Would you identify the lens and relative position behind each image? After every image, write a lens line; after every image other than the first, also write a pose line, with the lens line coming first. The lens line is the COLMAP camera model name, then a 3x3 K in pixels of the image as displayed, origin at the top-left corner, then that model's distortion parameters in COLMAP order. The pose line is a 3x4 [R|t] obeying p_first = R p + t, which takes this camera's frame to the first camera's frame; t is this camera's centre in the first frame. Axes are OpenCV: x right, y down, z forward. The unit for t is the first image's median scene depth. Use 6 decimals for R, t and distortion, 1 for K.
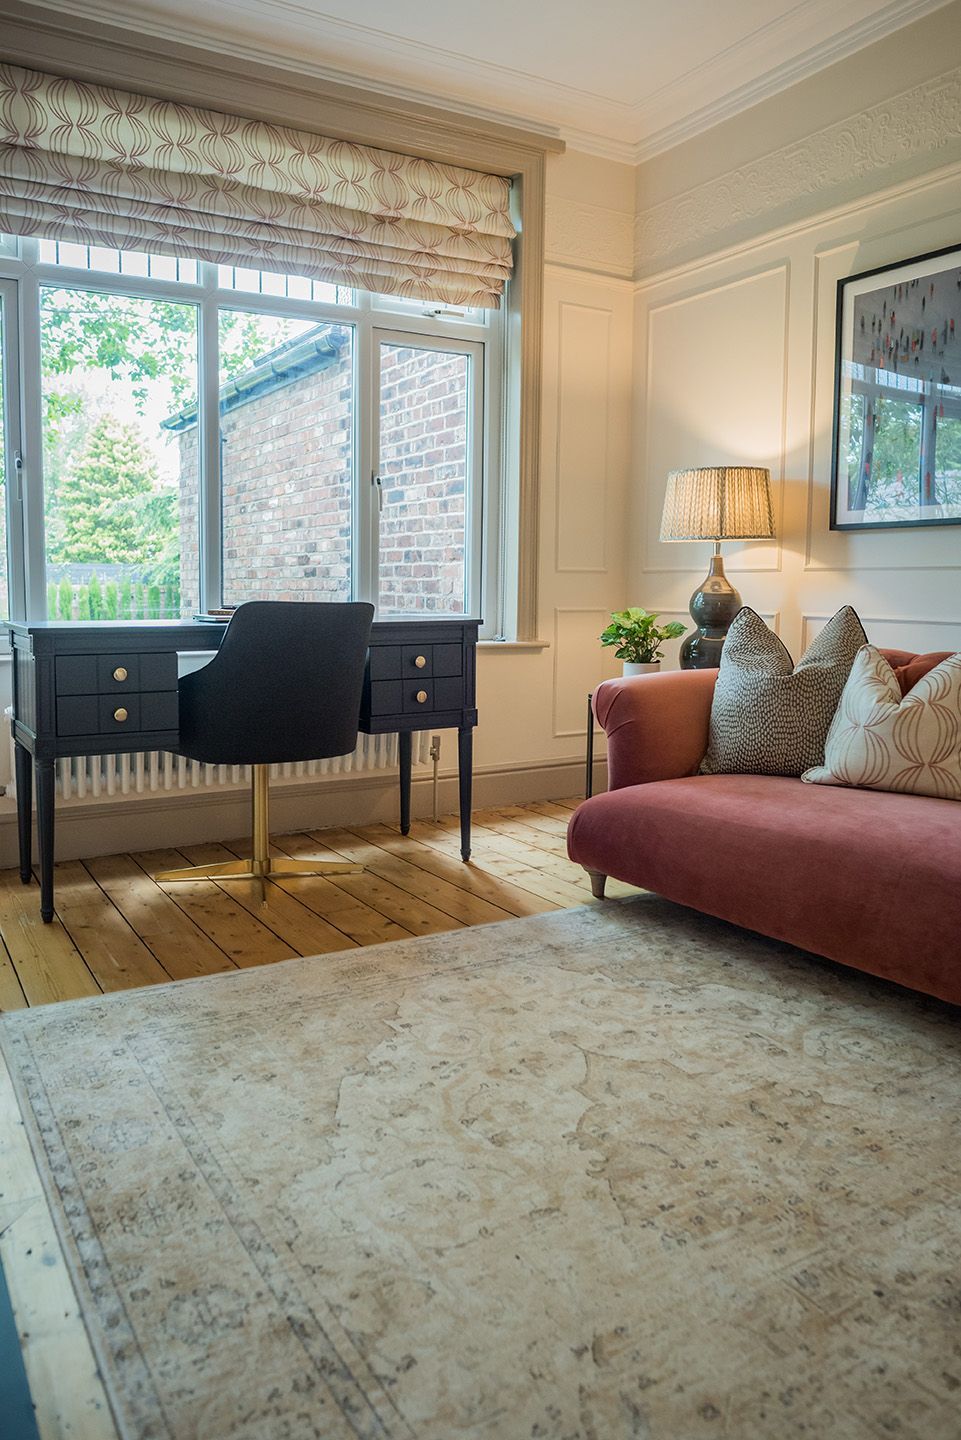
lens RADIAL K [[1052.7, 0, 480.5], [0, 1052.7, 720.0], [0, 0, 1]] dist [-0.006159, -0.002603]
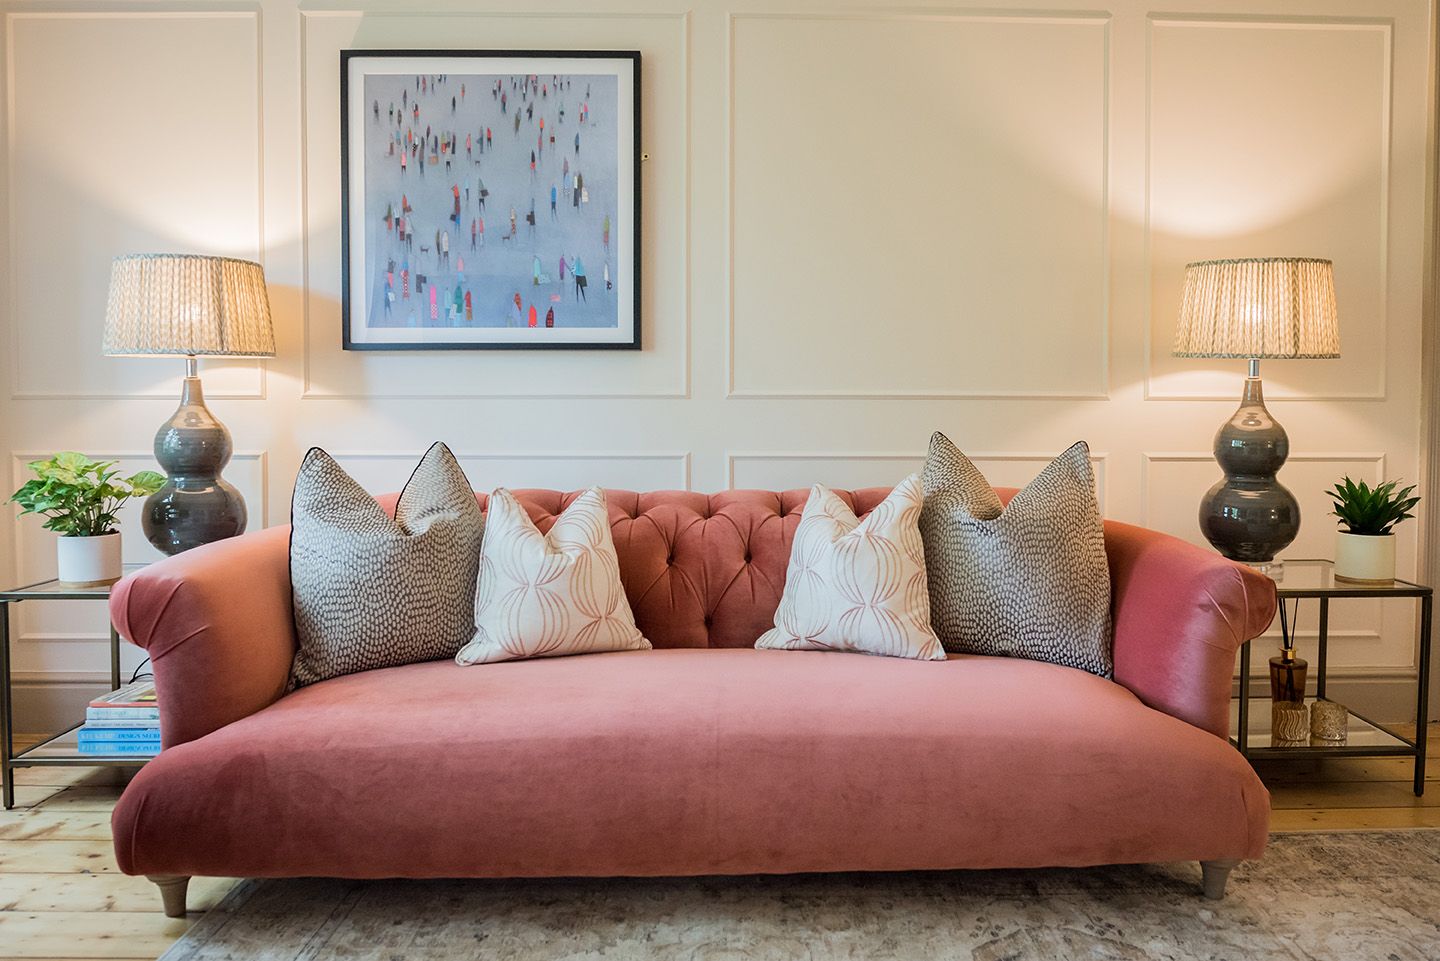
lens RADIAL K [[1012.4, 0, 740.8], [0, 1012.4, 478.5], [0, 0, 1]] dist [-0.042991, 0.022958]
pose [[0.508285, -0.062250, 0.858936, -0.198410], [0.110106, 0.993896, 0.006874, -0.054580], [-0.854121, 0.091080, 0.512036, 0.360562]]
